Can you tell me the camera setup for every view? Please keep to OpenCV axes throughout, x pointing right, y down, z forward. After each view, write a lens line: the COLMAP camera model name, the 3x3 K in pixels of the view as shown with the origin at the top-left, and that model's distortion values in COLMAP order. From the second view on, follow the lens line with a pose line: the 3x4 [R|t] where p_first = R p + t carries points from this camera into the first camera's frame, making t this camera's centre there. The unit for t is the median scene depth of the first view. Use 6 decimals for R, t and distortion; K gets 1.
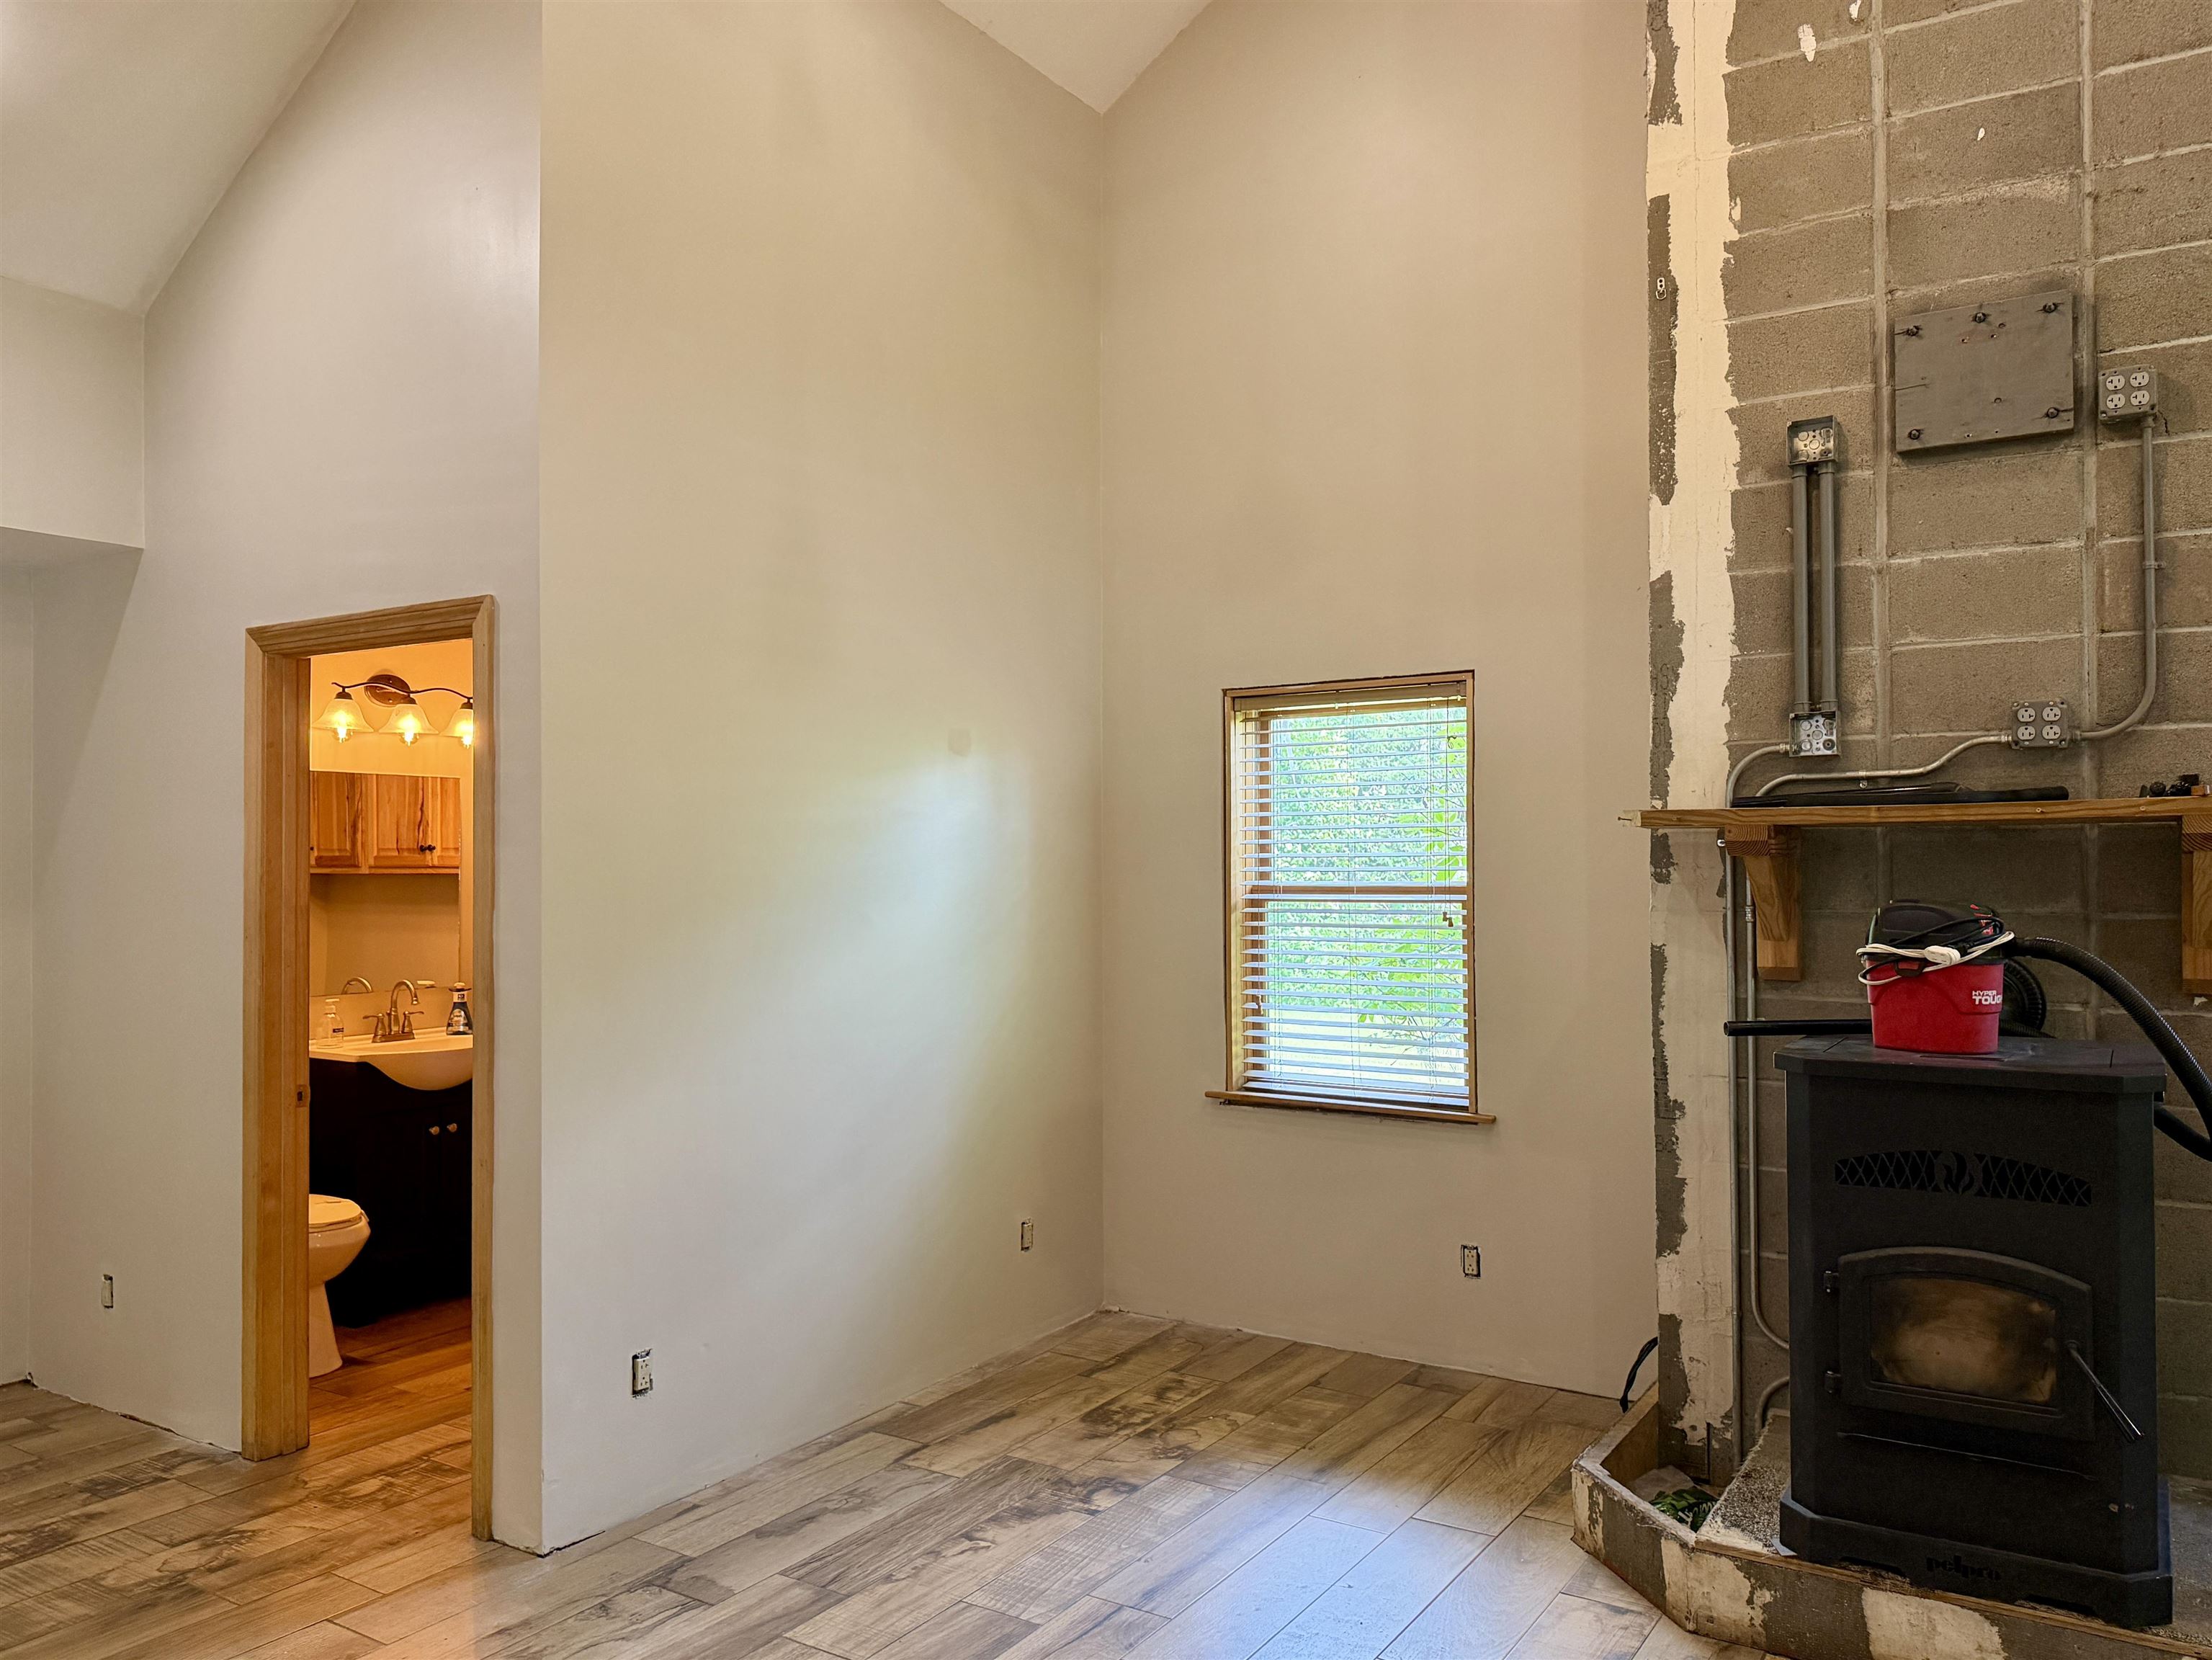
lens RADIAL K [[1641.0, 0, 1100.4], [0, 1641.0, 837.3], [0, 0, 1]] dist [0.122487, -0.190793]
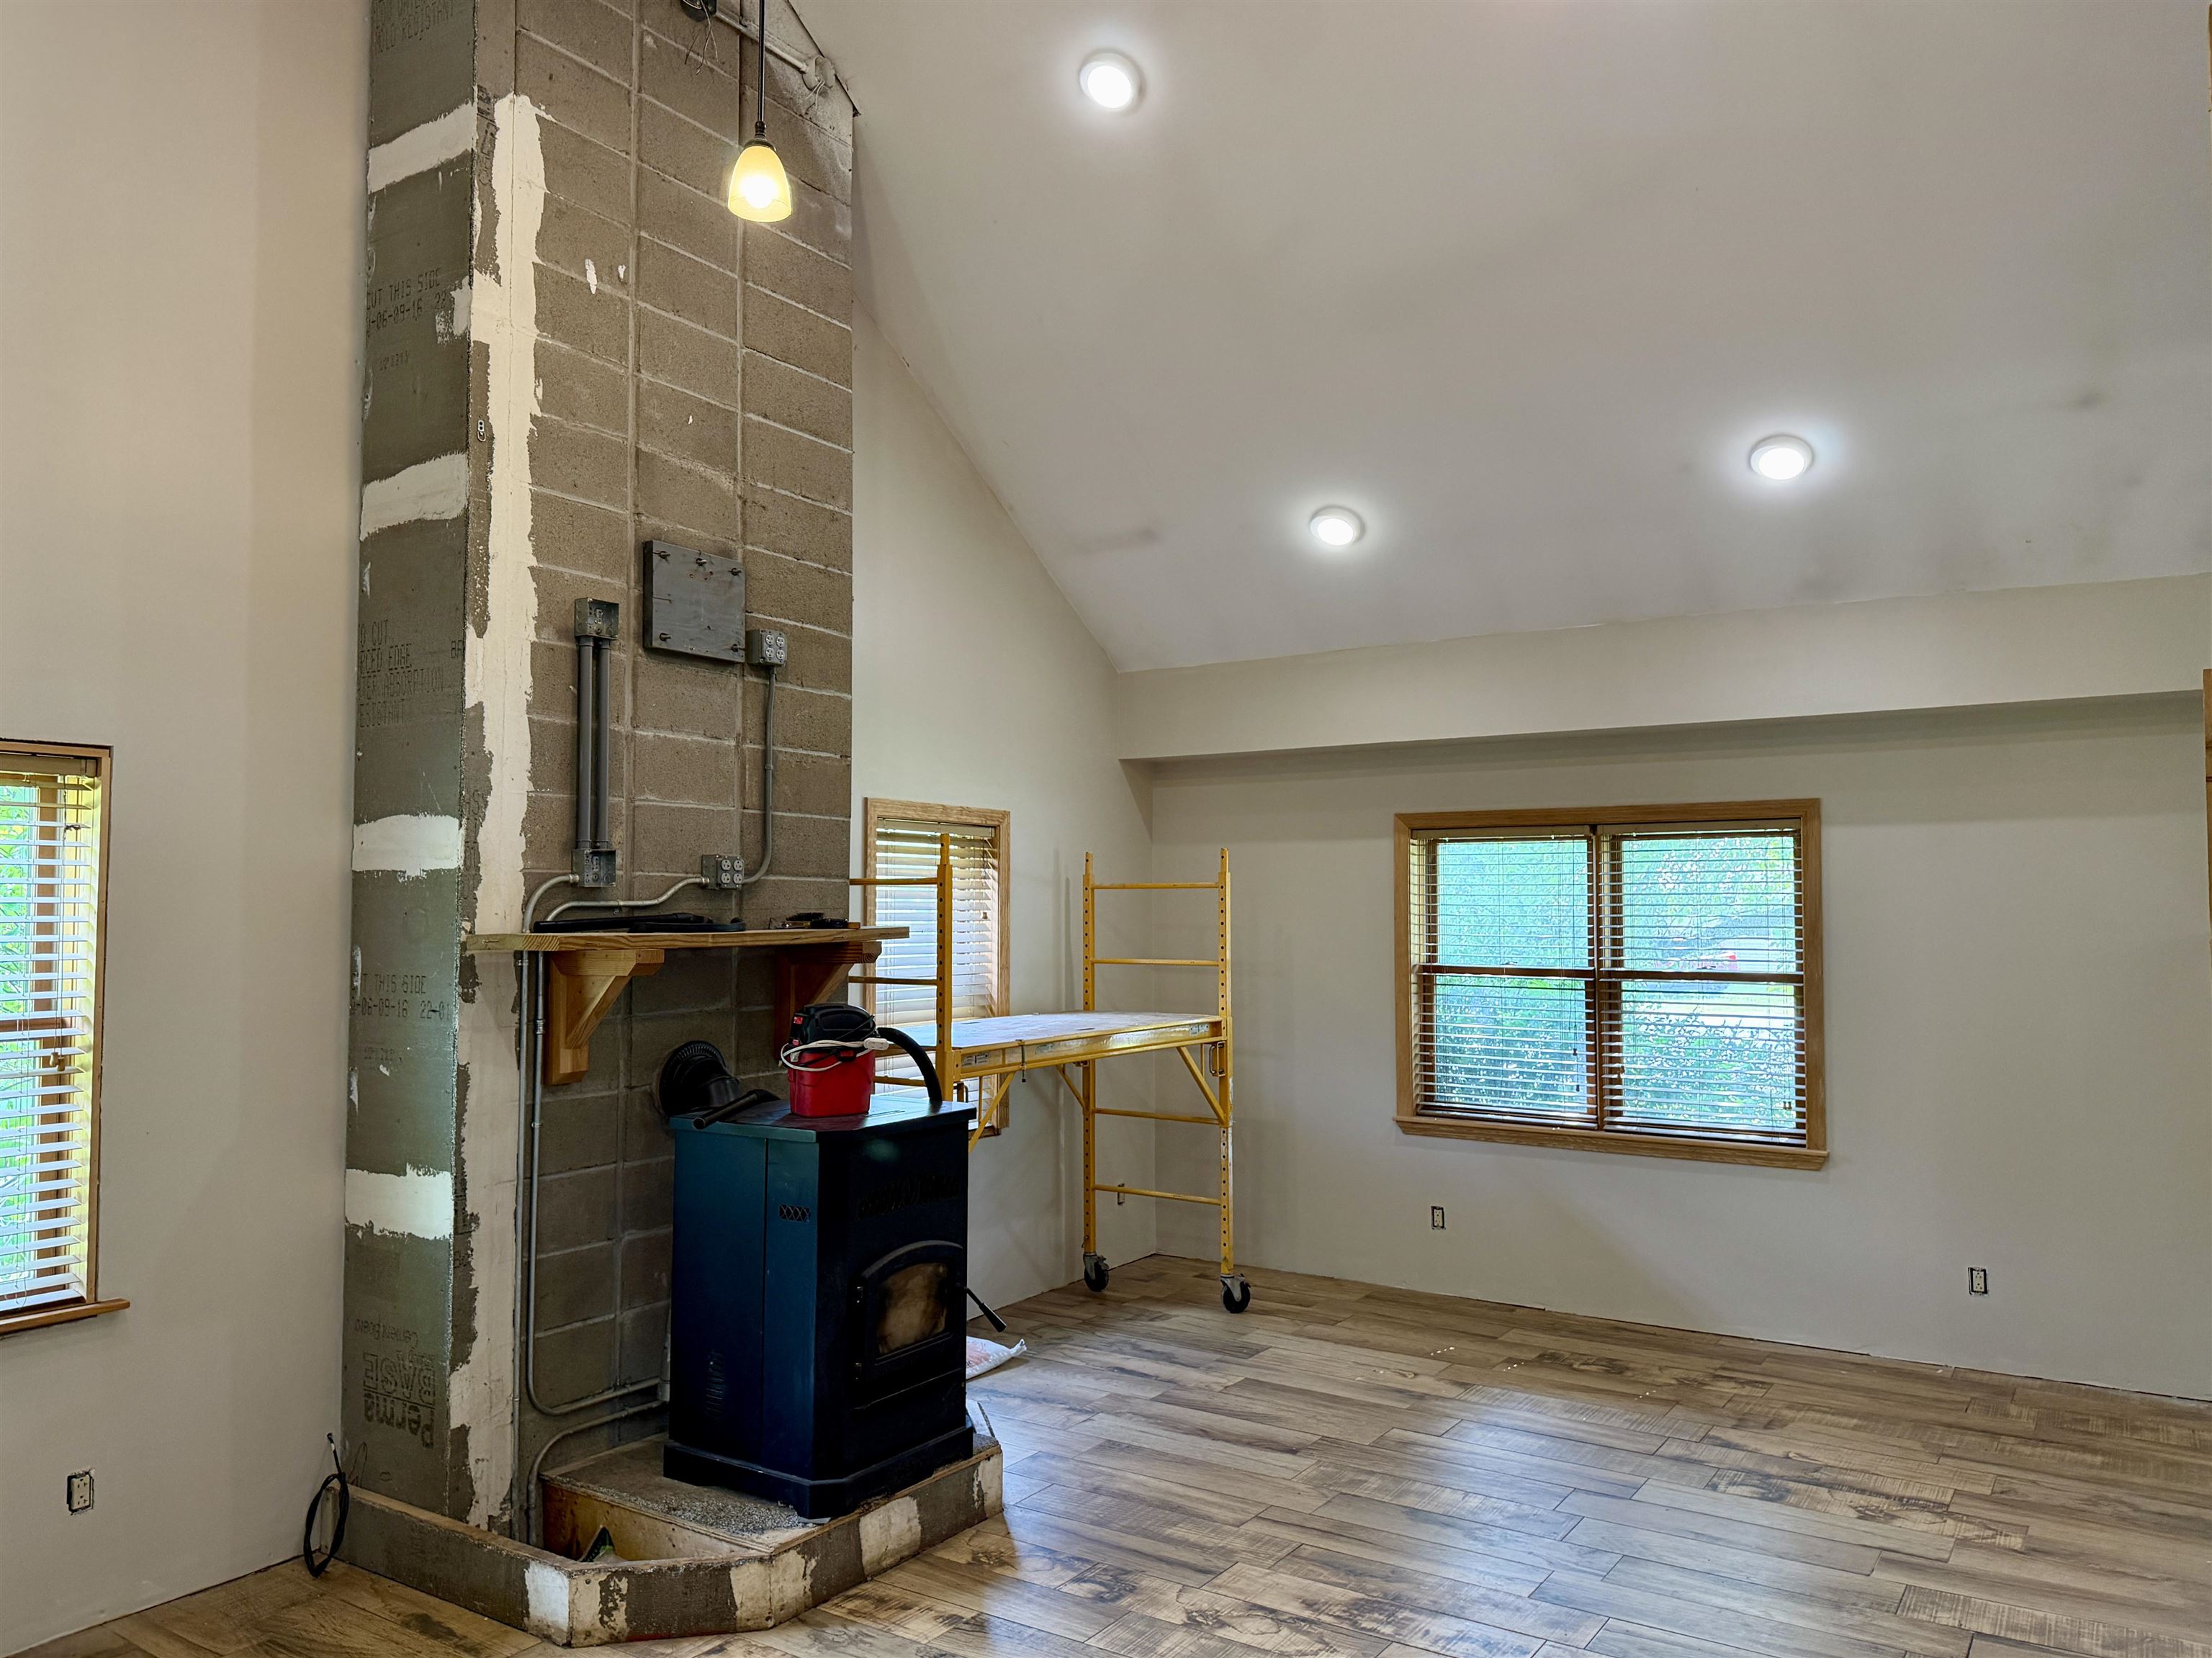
lens RADIAL K [[1614.1, 0, 1098.0], [0, 1614.1, 835.1], [0, 0, 1]] dist [0.104004, -0.141314]
pose [[-0.009924, 0.045093, 0.998934, -0.698227], [-0.022098, 0.998729, -0.045303, -0.039837], [-0.999707, -0.022524, -0.008915, 0.638324]]
